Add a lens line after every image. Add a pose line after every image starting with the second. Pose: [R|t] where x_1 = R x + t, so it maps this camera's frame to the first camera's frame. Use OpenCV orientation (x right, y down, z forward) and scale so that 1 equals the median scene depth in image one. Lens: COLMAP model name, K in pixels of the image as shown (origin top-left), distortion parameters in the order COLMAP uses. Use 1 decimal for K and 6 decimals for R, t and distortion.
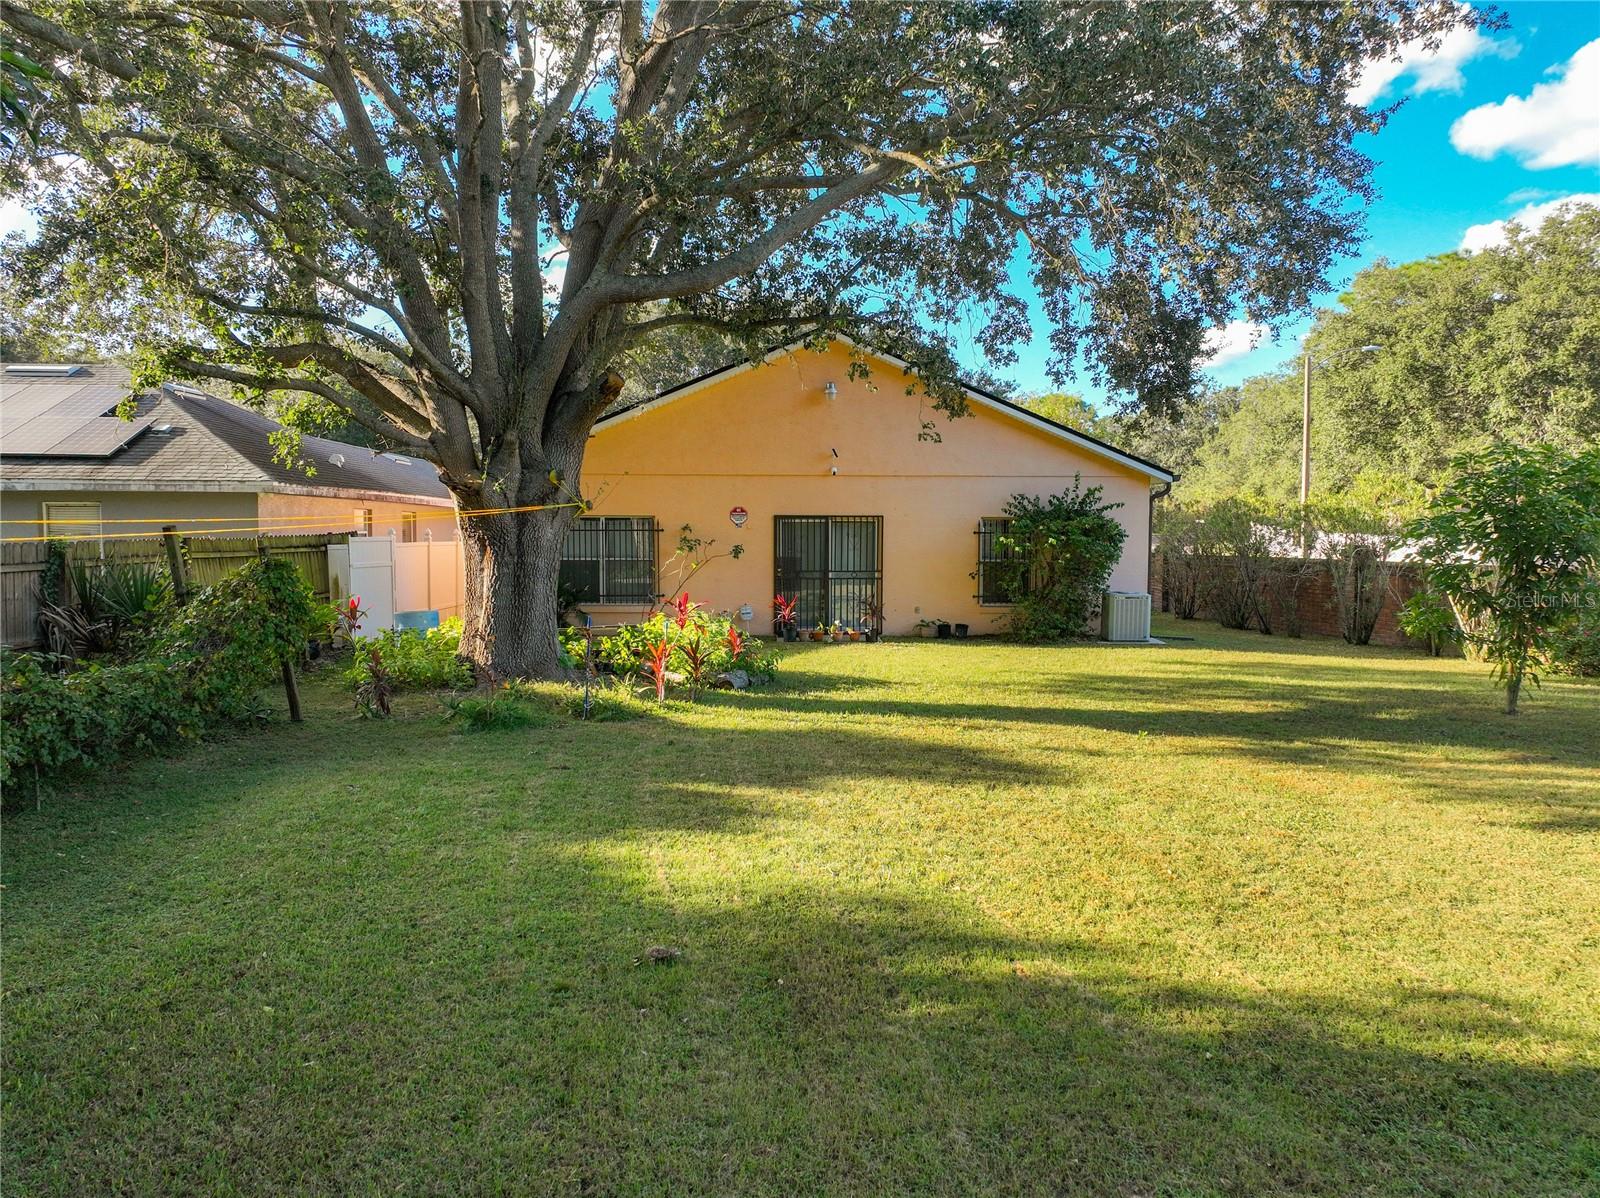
lens RADIAL K [[1150.1, 0, 757.4], [0, 1150.1, 568.8], [0, 0, 1]] dist [0.002311, 0.028774]
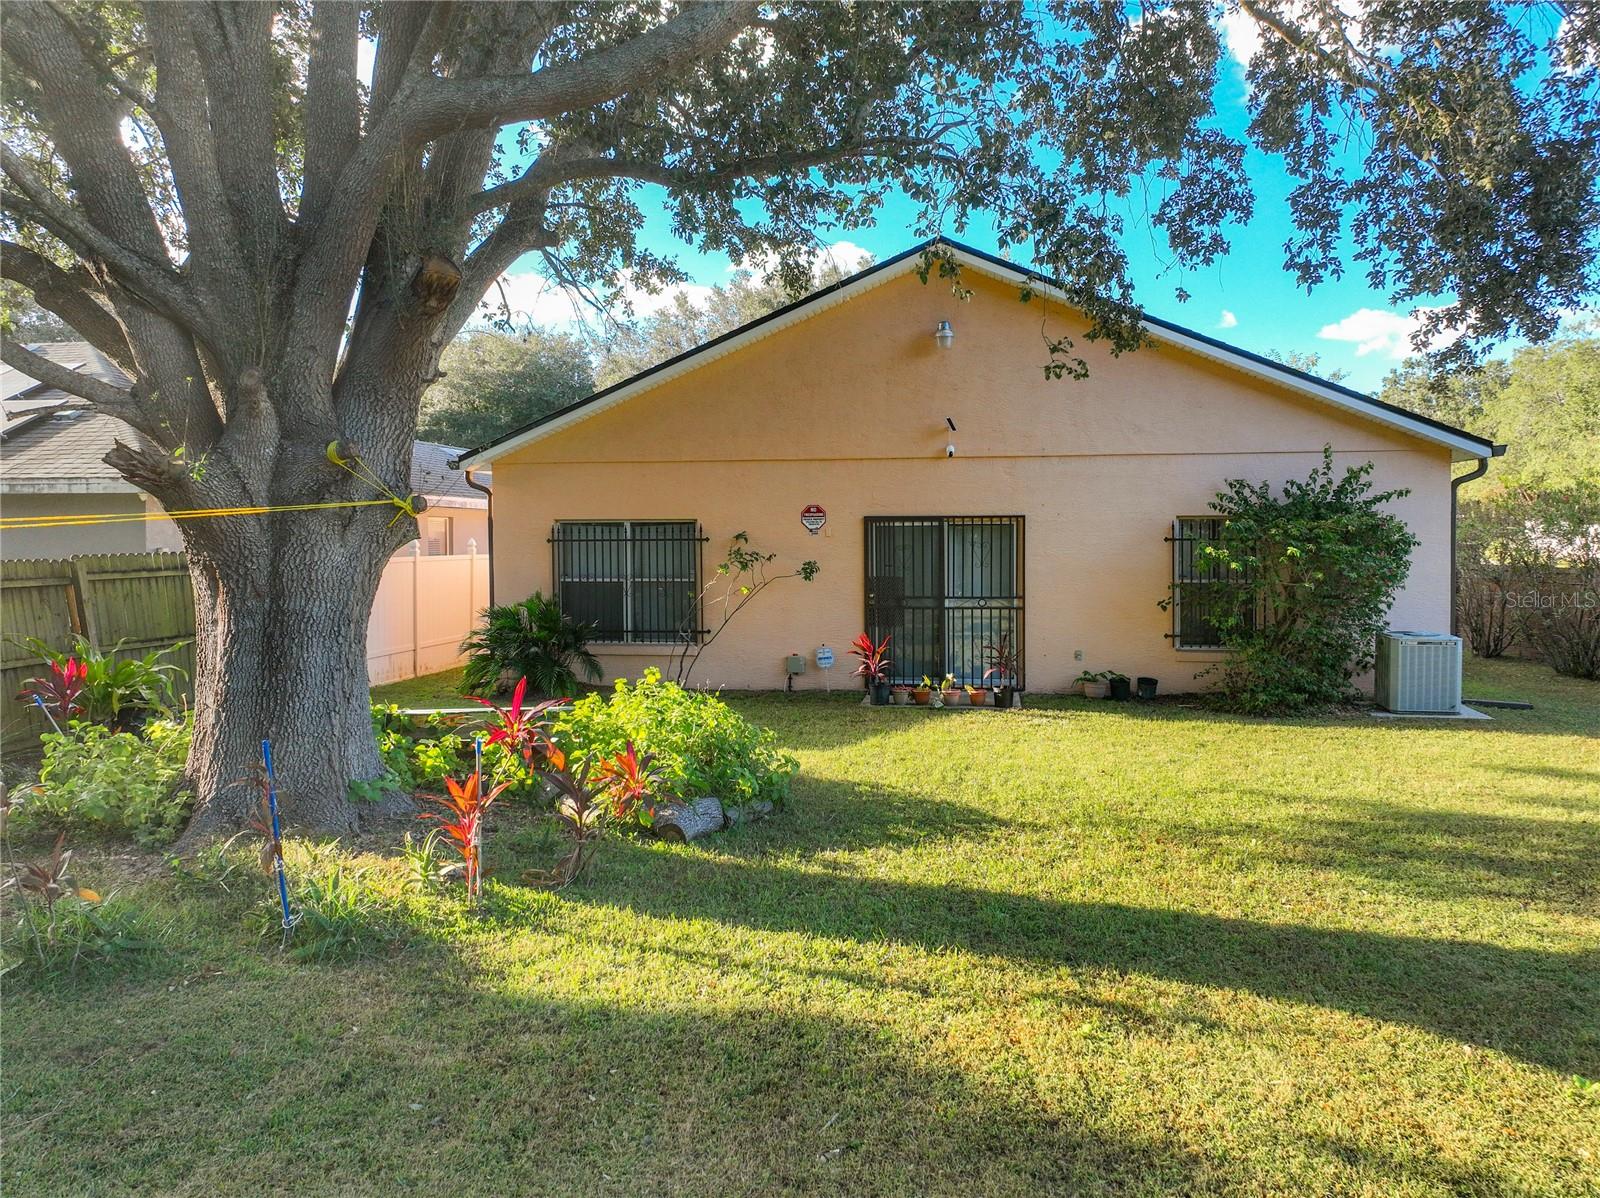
lens RADIAL K [[1166.6, 0, 757.0], [0, 1166.6, 544.1], [0, 0, 1]] dist [0.002887, 0.011752]
pose [[0.986075, -0.006544, -0.166170, 0.070095], [0.002839, 0.999742, -0.022524, -0.014757], [0.166274, 0.021738, 0.985840, 0.306233]]
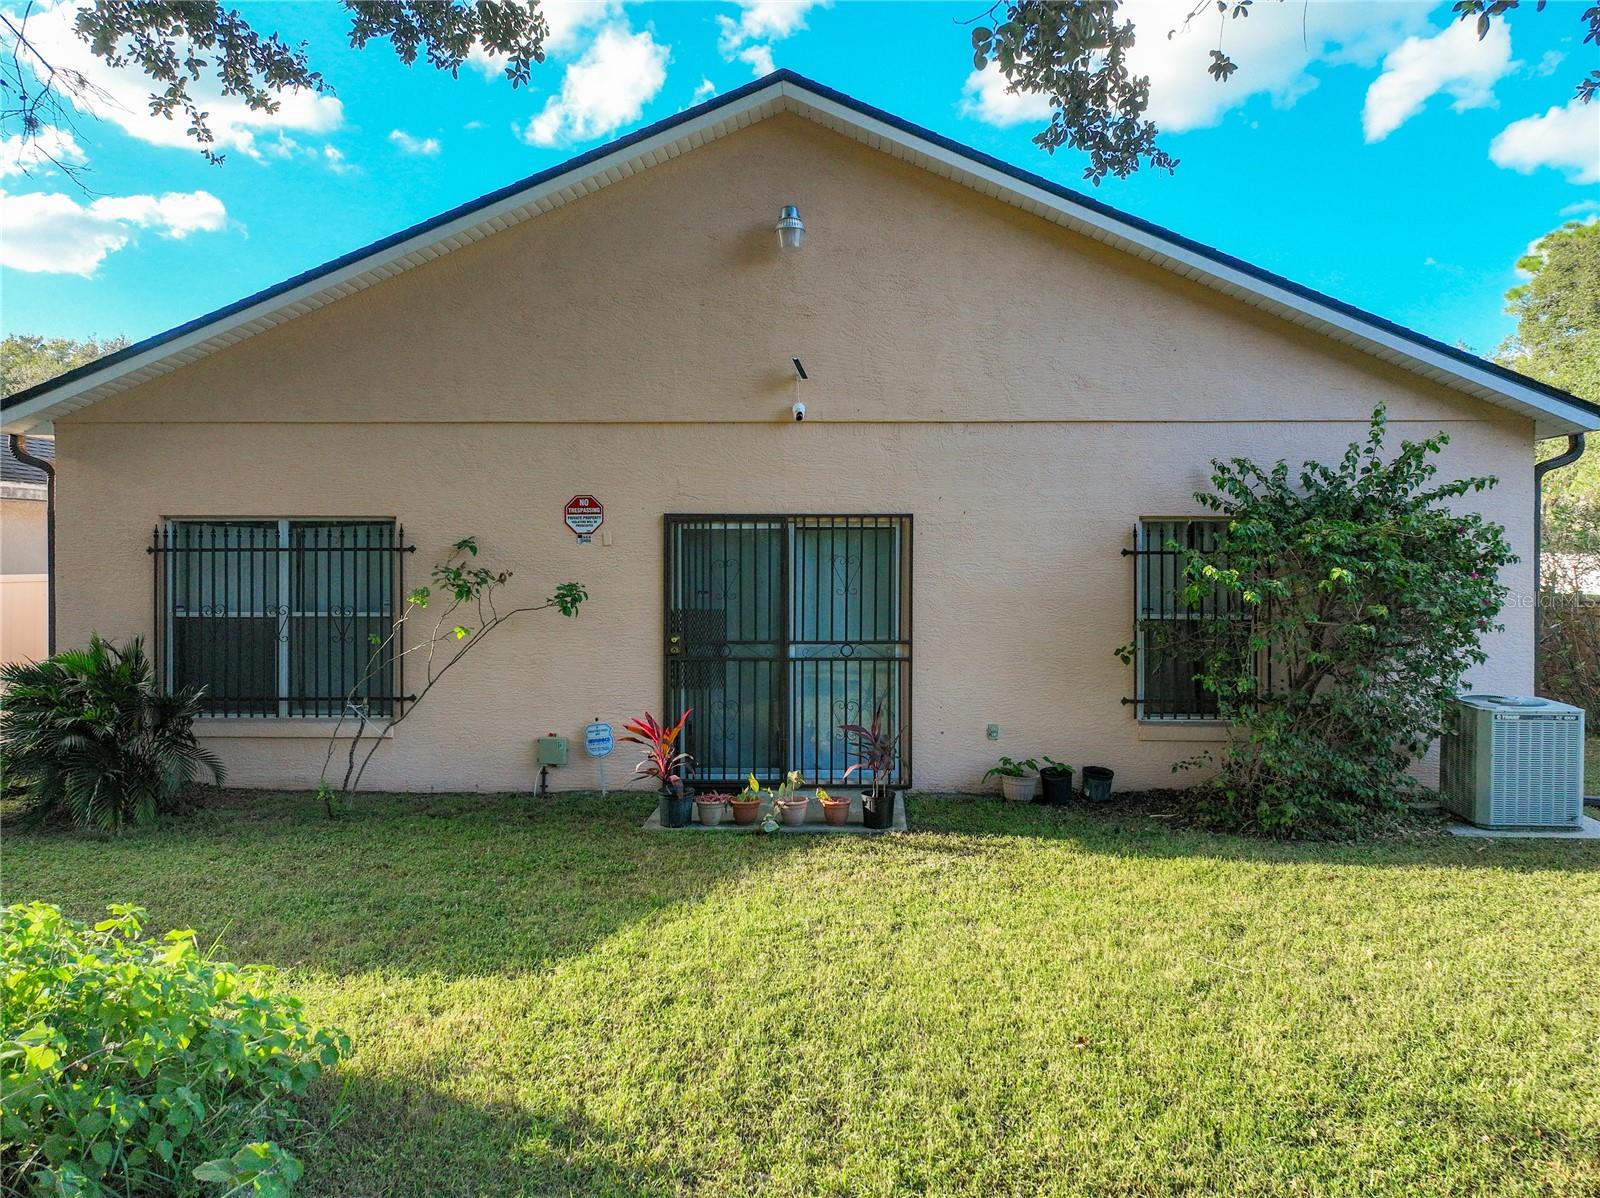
lens RADIAL K [[1150.1, 0, 824.8], [0, 1150.1, 544.5], [0, 0, 1]] dist [0.002311, 0.028774]
pose [[0.999904, -0.002477, -0.013607, 0.084772], [0.001986, 0.999352, -0.035945, -0.019857], [0.013687, 0.035915, 0.999261, 0.585128]]
